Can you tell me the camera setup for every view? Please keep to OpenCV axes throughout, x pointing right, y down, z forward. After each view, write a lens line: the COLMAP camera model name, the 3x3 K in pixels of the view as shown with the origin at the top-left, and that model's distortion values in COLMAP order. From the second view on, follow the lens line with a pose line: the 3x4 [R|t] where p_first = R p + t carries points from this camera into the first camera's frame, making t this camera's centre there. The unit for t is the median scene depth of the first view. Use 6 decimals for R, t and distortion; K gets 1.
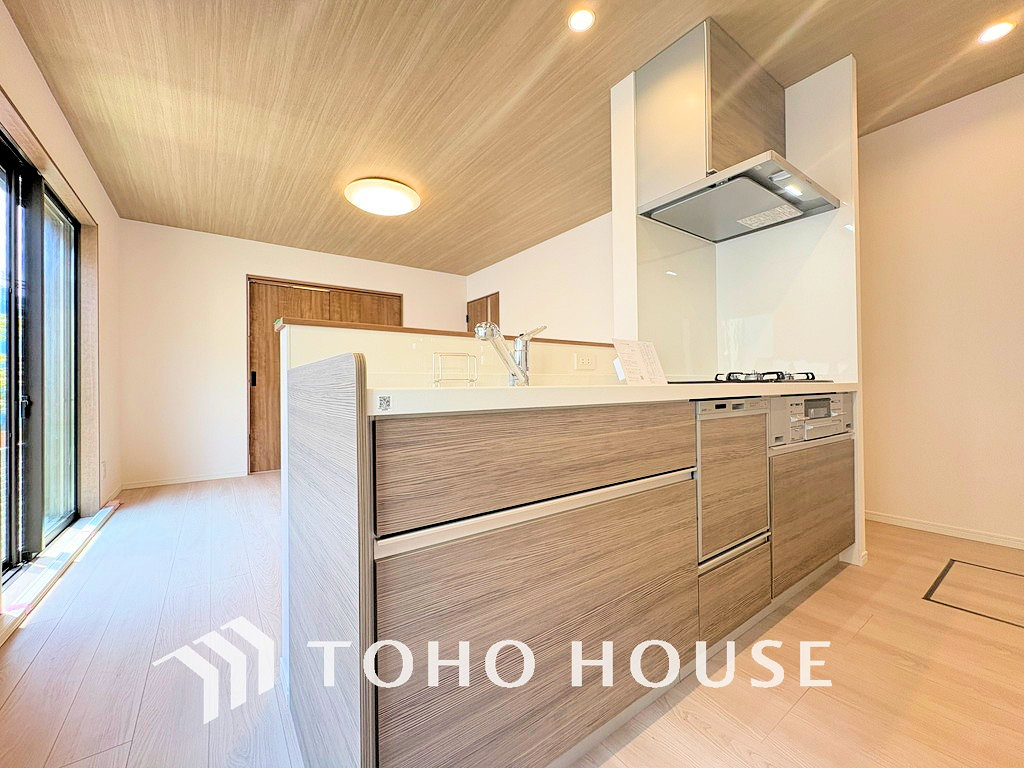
lens RADIAL K [[410.0, 0, 519.7], [0, 410.0, 382.3], [0, 0, 1]] dist [0.000376, 0.000443]
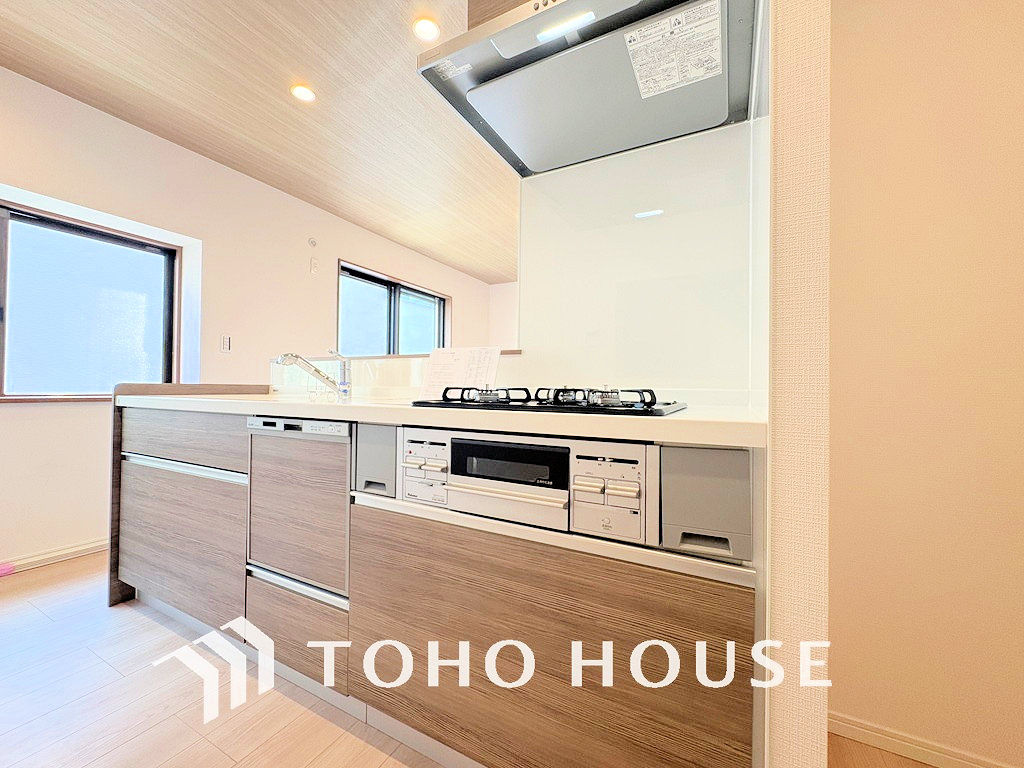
lens RADIAL K [[410.0, 0, 510.1], [0, 410.0, 385.0], [0, 0, 1]] dist [0.000376, 0.000443]
pose [[0.433505, 0.005011, -0.901137, 1.729933], [-0.008818, 0.999960, 0.001318, -0.045710], [0.901108, 0.007375, 0.433532, 1.148215]]
